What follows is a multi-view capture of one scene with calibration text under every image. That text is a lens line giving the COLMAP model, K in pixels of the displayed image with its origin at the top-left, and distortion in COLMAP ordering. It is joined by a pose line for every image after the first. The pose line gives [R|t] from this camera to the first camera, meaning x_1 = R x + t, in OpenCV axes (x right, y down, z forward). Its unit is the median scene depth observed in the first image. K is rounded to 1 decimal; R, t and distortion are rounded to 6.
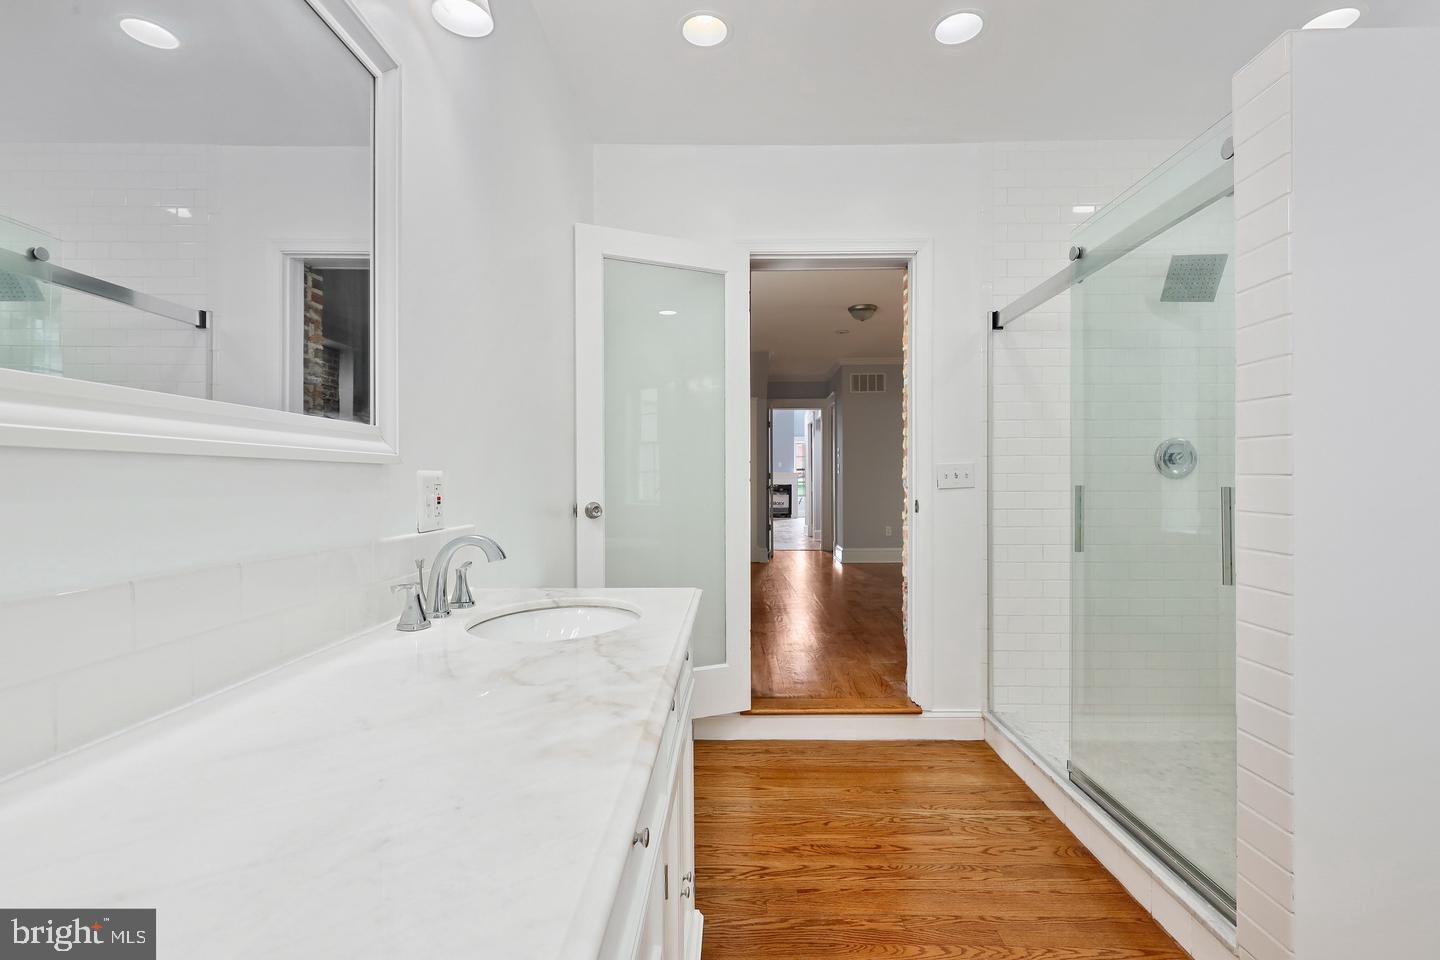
lens RADIAL K [[655.5, 0, 721.0], [0, 655.5, 484.7], [0, 0, 1]] dist [-0.004227, -0.000937]
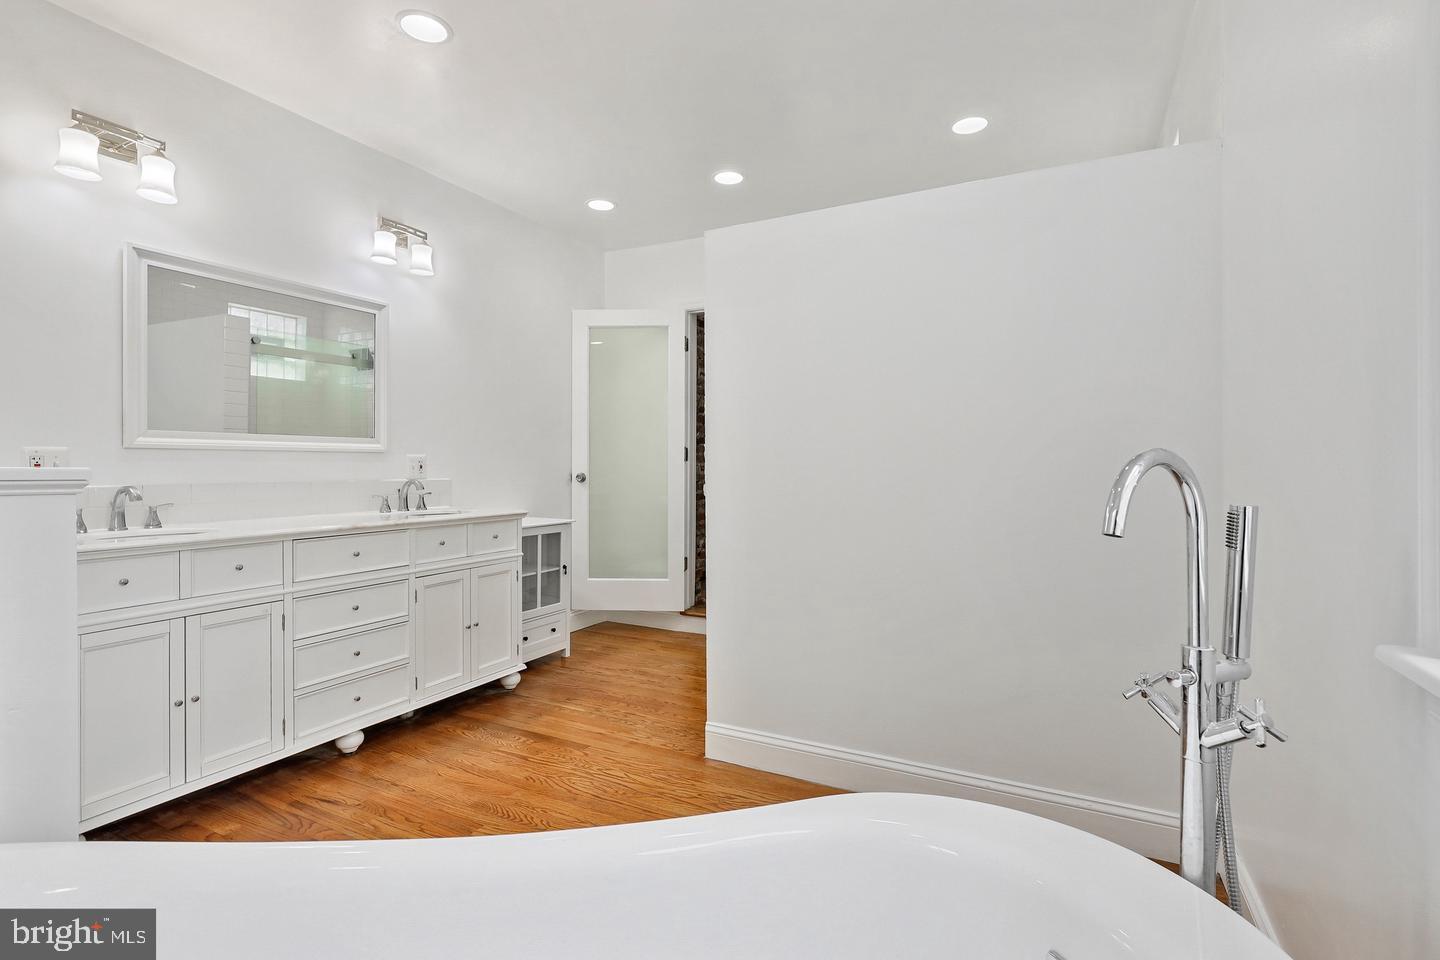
lens RADIAL K [[655.5, 0, 720.8], [0, 655.5, 468.3], [0, 0, 1]] dist [-0.004227, -0.000937]
pose [[0.900313, 0.008832, -0.435153, 1.003210], [-0.008315, 0.999961, 0.003092, 0.007941], [0.435163, 0.000834, 0.900351, -0.429174]]
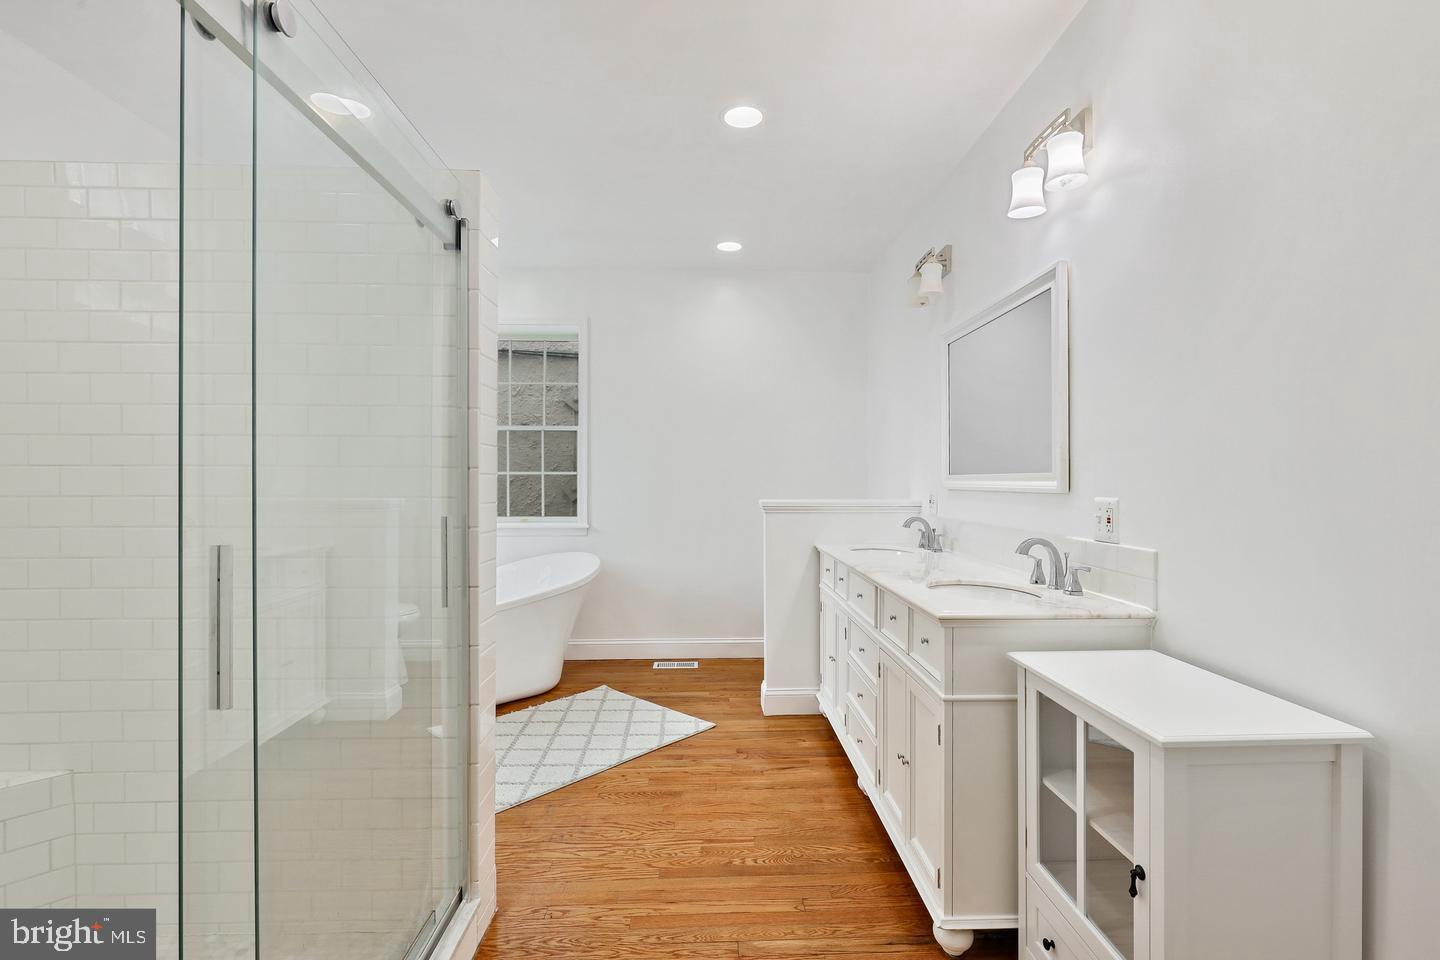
lens RADIAL K [[655.5, 0, 723.6], [0, 655.5, 480.7], [0, 0, 1]] dist [-0.004227, -0.000937]
pose [[-0.997510, 0.002965, -0.070466, 0.270151], [0.002292, 0.999951, 0.009630, -0.044021], [0.070491, 0.009444, -0.997468, 1.398960]]
